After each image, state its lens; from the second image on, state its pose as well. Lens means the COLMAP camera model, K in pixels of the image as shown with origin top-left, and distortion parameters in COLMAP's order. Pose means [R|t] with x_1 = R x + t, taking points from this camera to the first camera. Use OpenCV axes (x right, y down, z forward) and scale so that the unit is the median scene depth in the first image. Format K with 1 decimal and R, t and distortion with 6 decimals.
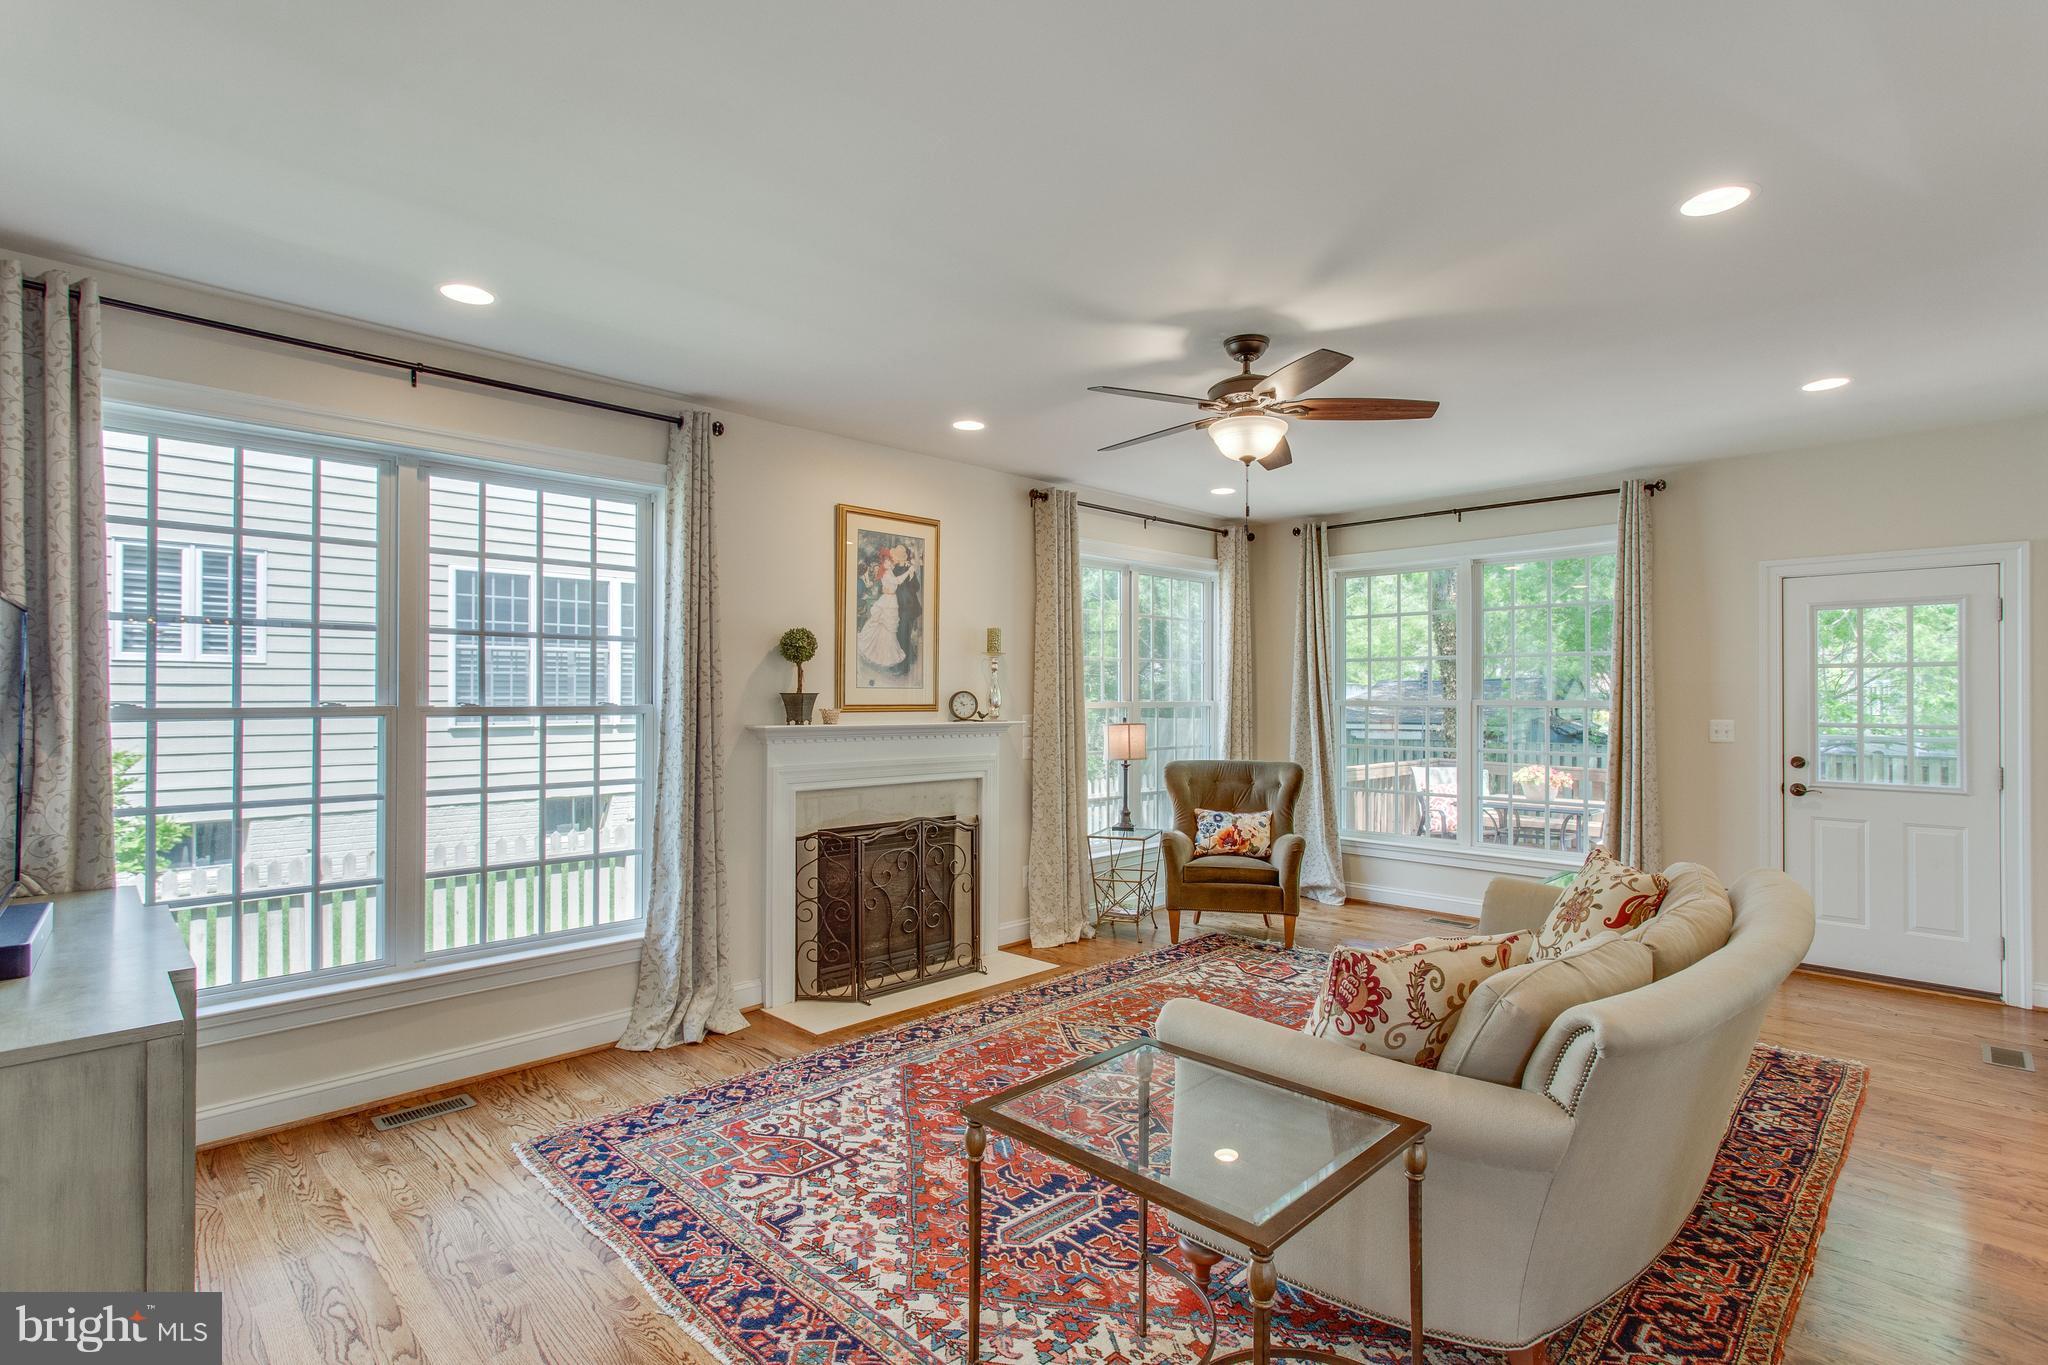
lens RADIAL K [[981.2, 0, 1018.6], [0, 981.2, 692.8], [0, 0, 1]] dist [0.005716, 0.002602]
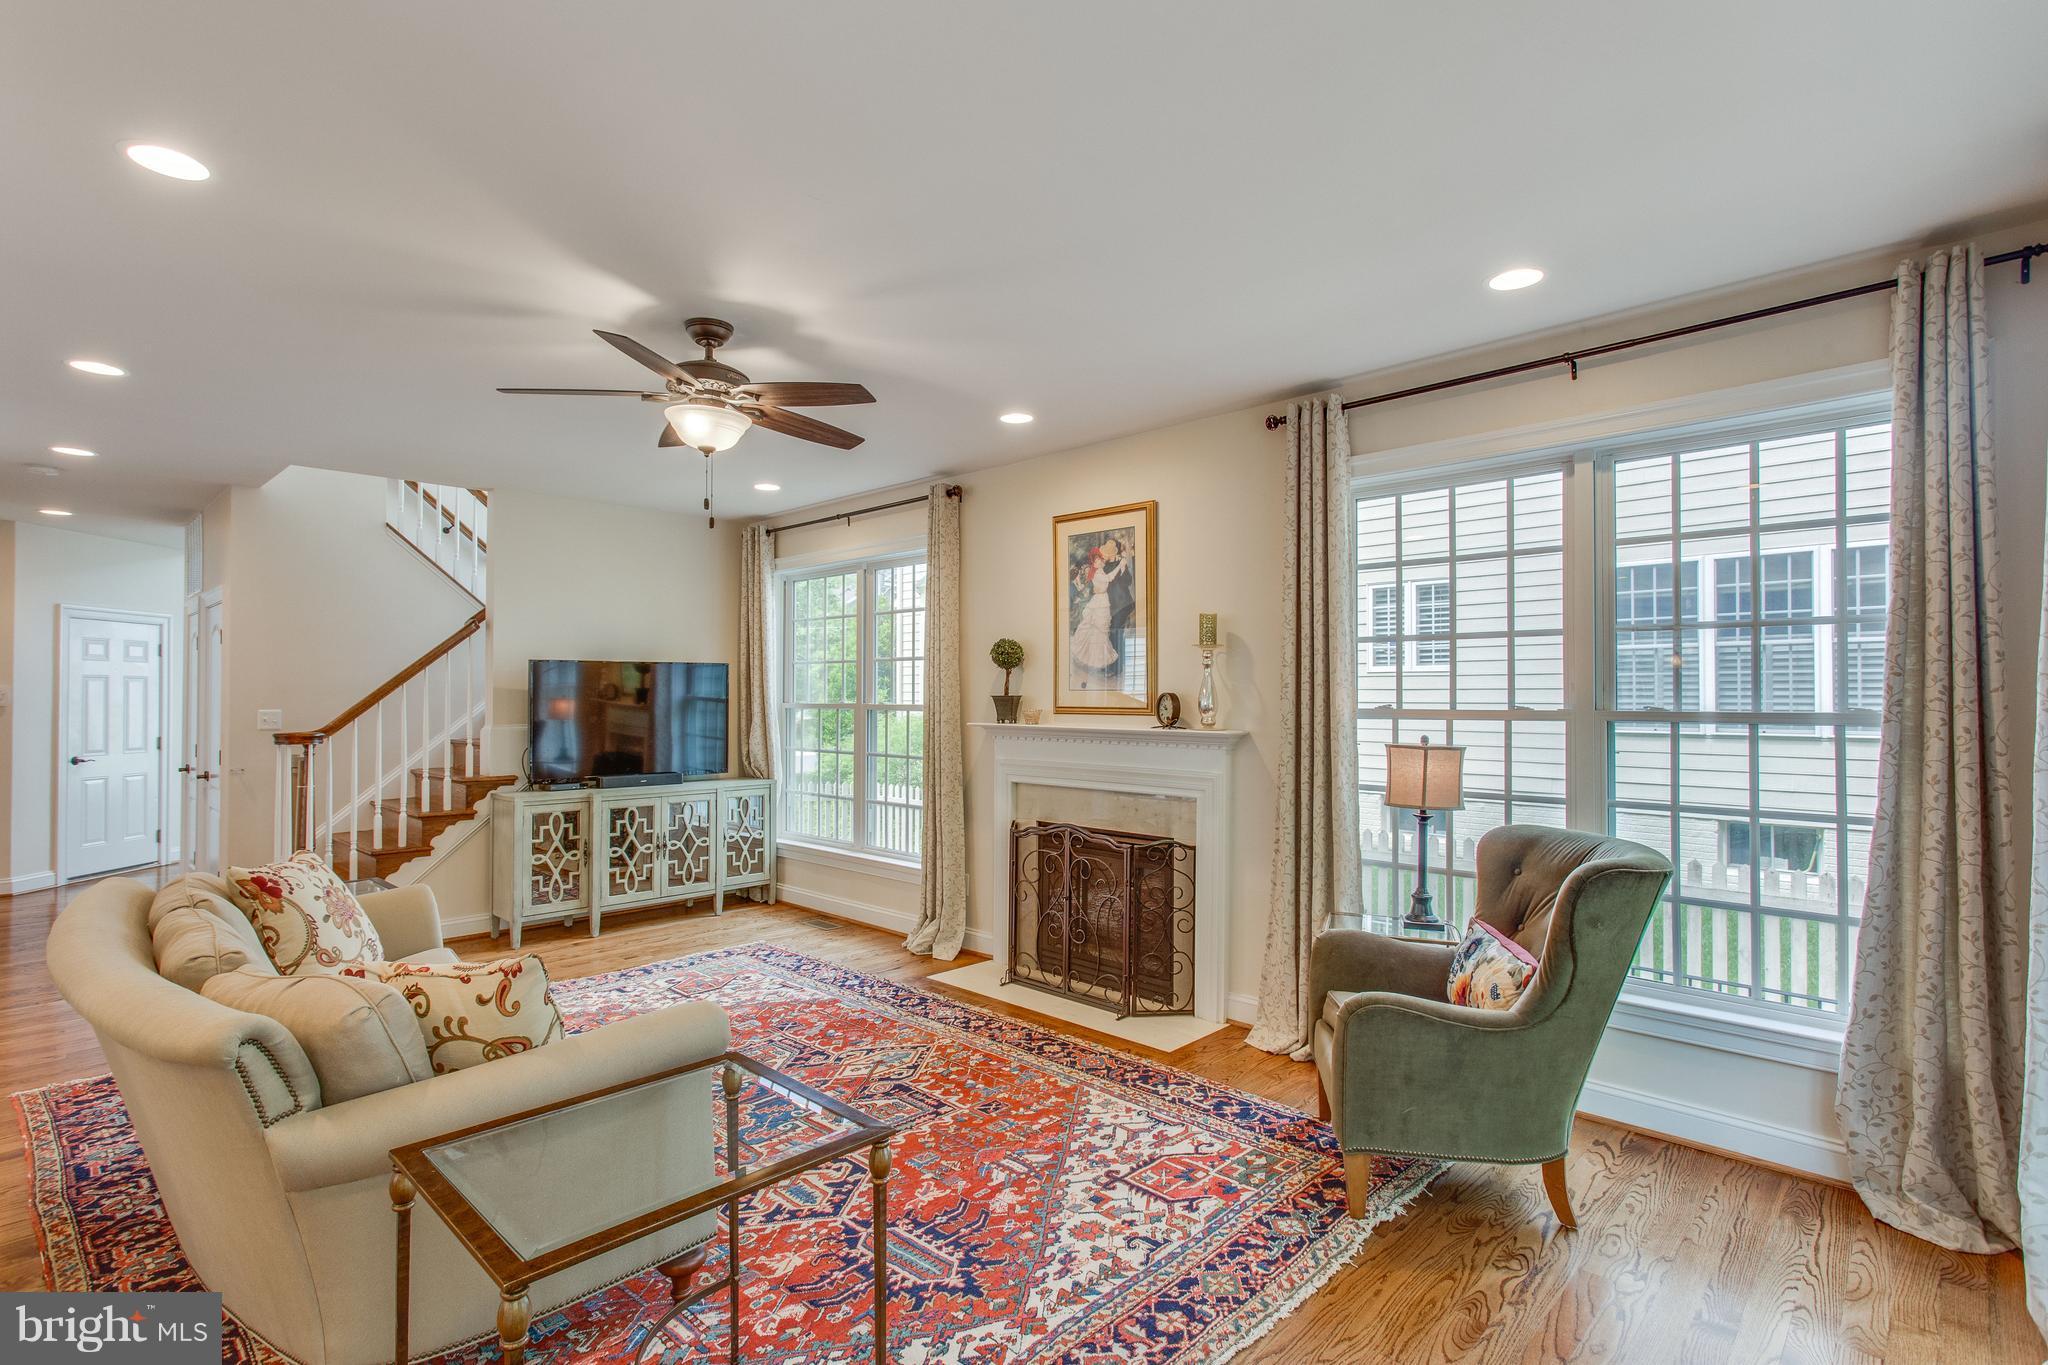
lens RADIAL K [[981.2, 0, 1025.8], [0, 981.2, 691.8], [0, 0, 1]] dist [0.005716, 0.002602]
pose [[0.023770, -0.005461, -0.999703, 0.833832], [0.001290, 0.999984, -0.005432, 0.001770], [0.999717, -0.001160, 0.023777, 0.901594]]
